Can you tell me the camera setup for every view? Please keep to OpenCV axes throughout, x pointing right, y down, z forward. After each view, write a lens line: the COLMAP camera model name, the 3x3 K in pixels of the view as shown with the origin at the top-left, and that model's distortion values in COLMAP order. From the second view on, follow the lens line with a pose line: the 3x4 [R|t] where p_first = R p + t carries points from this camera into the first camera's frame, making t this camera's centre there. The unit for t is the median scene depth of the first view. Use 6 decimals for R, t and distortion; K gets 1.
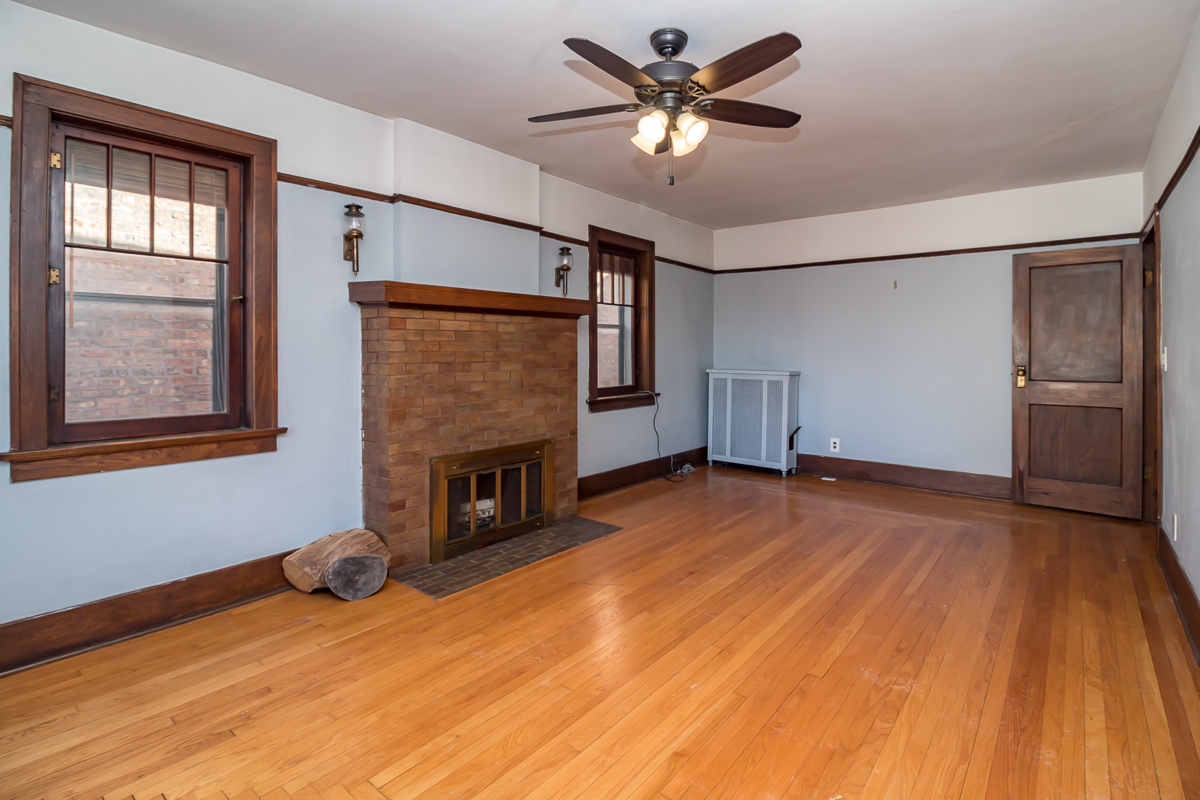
lens RADIAL K [[581.4, 0, 628.2], [0, 581.4, 348.3], [0, 0, 1]] dist [0.012927, -0.000173]
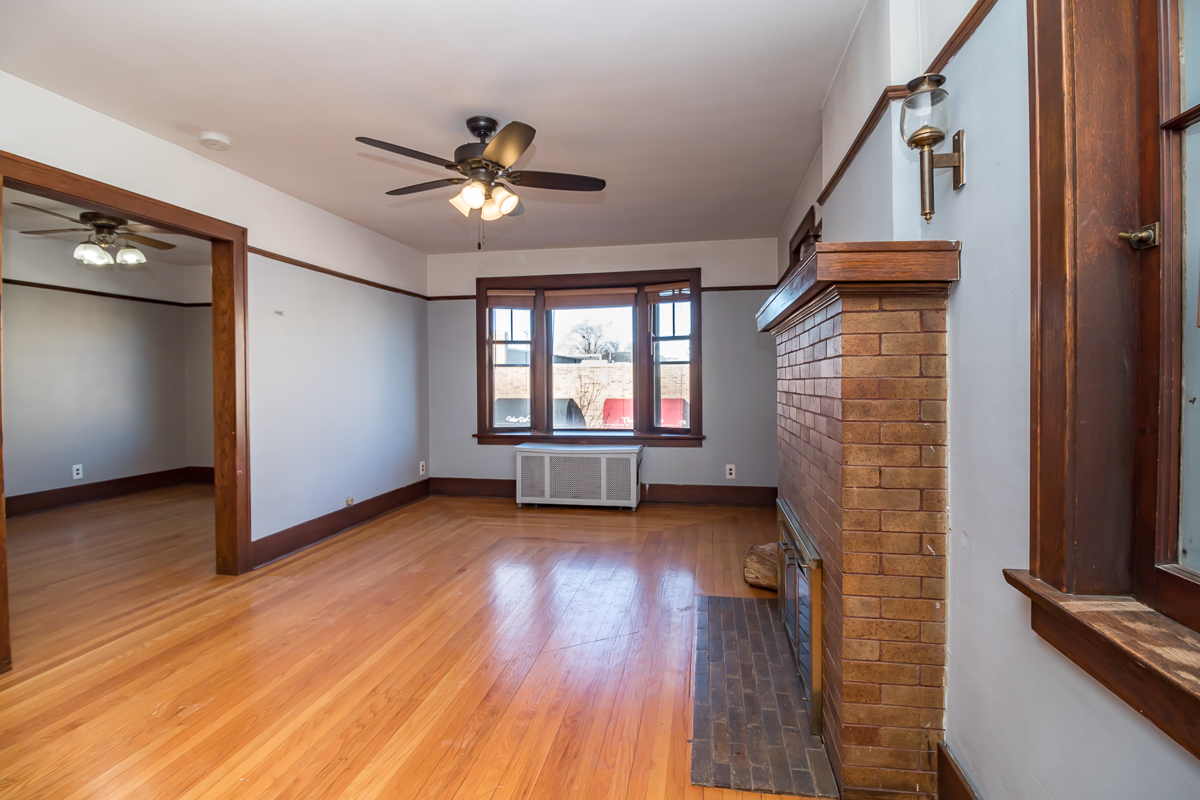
lens RADIAL K [[555.8, 0, 604.0], [0, 555.8, 383.4], [0, 0, 1]] dist [-0.023586, -0.000833]
pose [[-0.887317, 0.008075, -0.461089, 0.258429], [0.007504, 0.999967, 0.003071, 0.007019], [0.461099, -0.000735, -0.887348, 1.443308]]
